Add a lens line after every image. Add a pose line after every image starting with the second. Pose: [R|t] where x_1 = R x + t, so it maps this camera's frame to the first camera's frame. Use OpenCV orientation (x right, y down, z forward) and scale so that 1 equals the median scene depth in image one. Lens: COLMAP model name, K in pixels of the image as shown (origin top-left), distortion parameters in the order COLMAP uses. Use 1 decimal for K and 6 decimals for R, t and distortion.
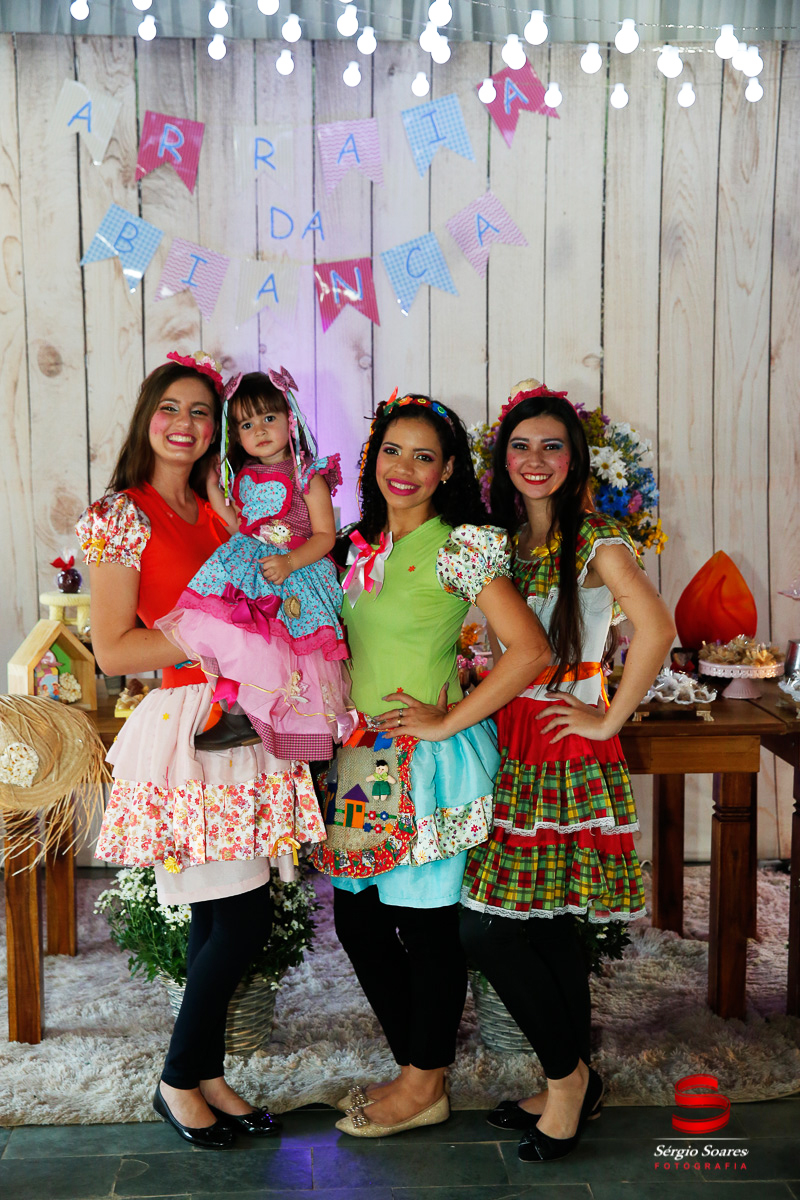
lens RADIAL K [[1698.4, 0, 404.5], [0, 1698.4, 601.4], [0, 0, 1]] dist [0.097004, 0.000000]
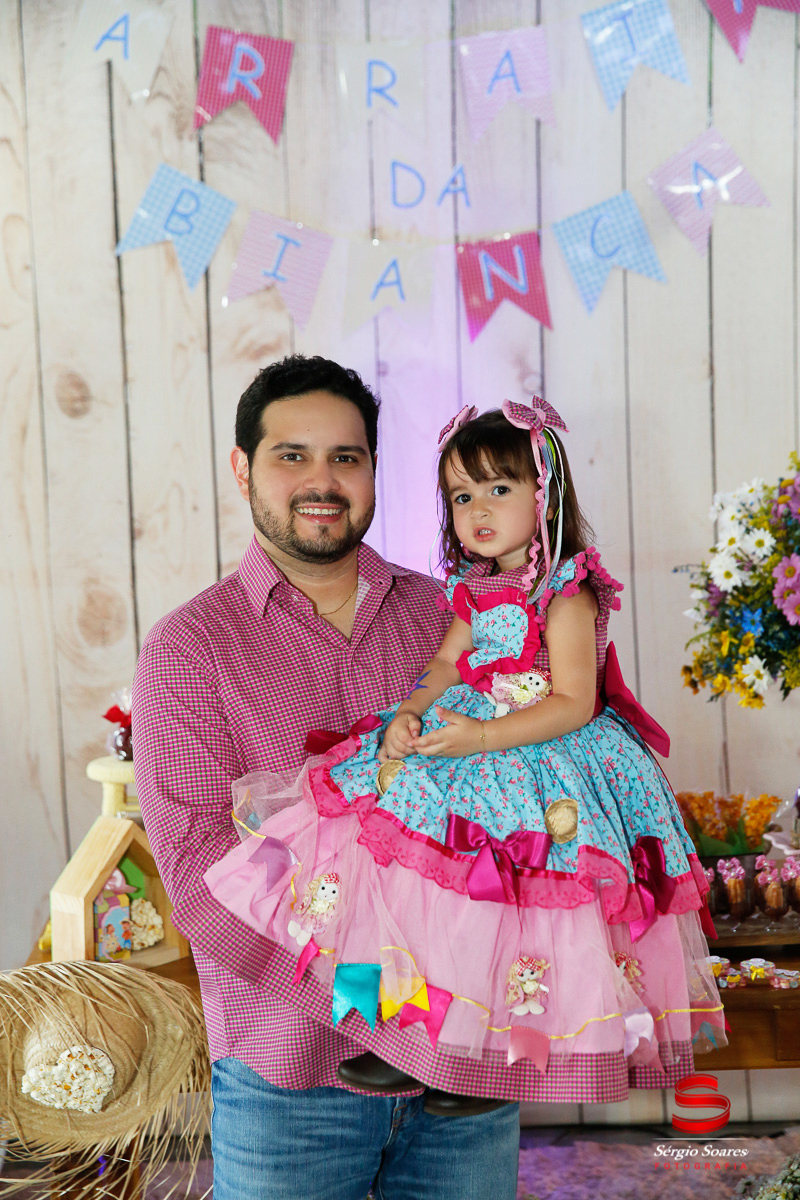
lens RADIAL K [[2093.5, 0, 408.9], [0, 2093.5, 599.3], [0, 0, 1]] dist [0.164985, 0.000000]
pose [[0.999578, -0.023475, -0.017108, -0.061447], [0.023030, 0.999403, -0.025753, -0.034424], [0.017703, 0.025348, 0.999522, 0.163678]]
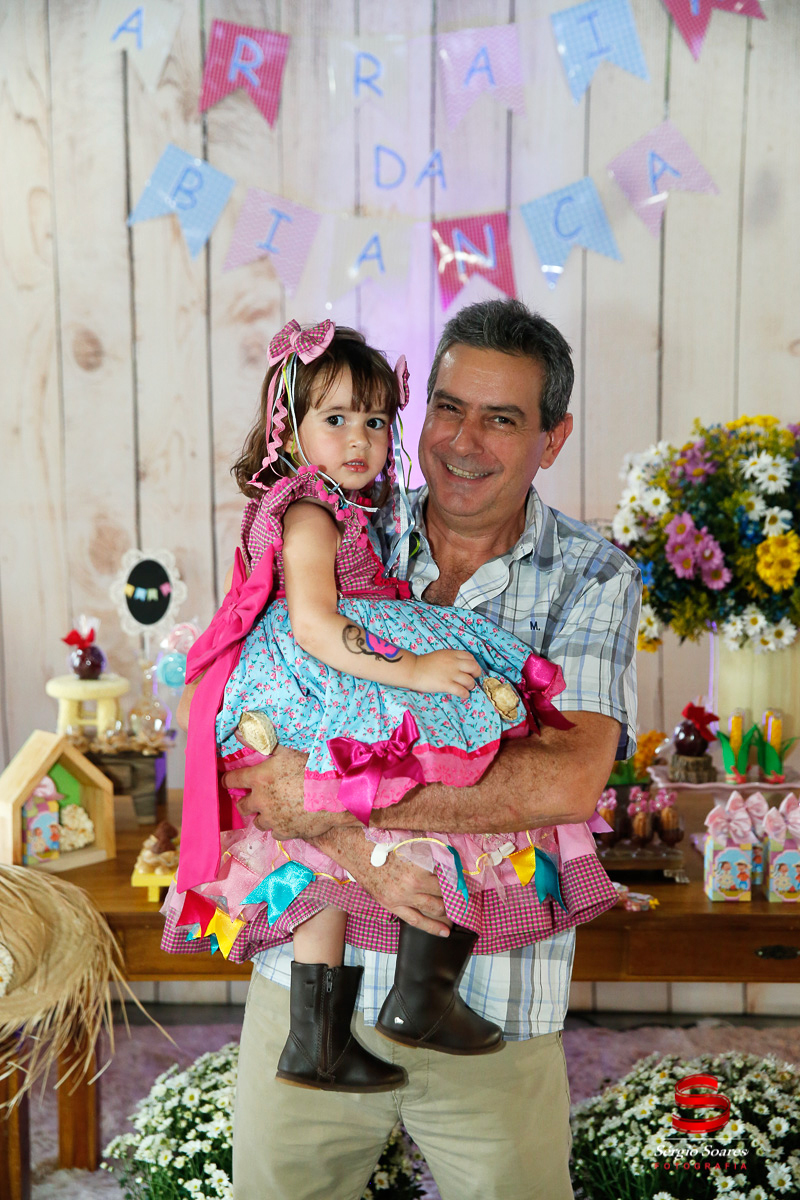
lens RADIAL K [[1788.1, 0, 388.7], [0, 1788.1, 610.0], [0, 0, 1]] dist [0.107849, 0.000000]
pose [[0.997052, 0.010480, -0.076011, -0.009778], [-0.009322, 0.999835, 0.015571, -0.037888], [0.076162, -0.014816, 0.996985, 0.202920]]
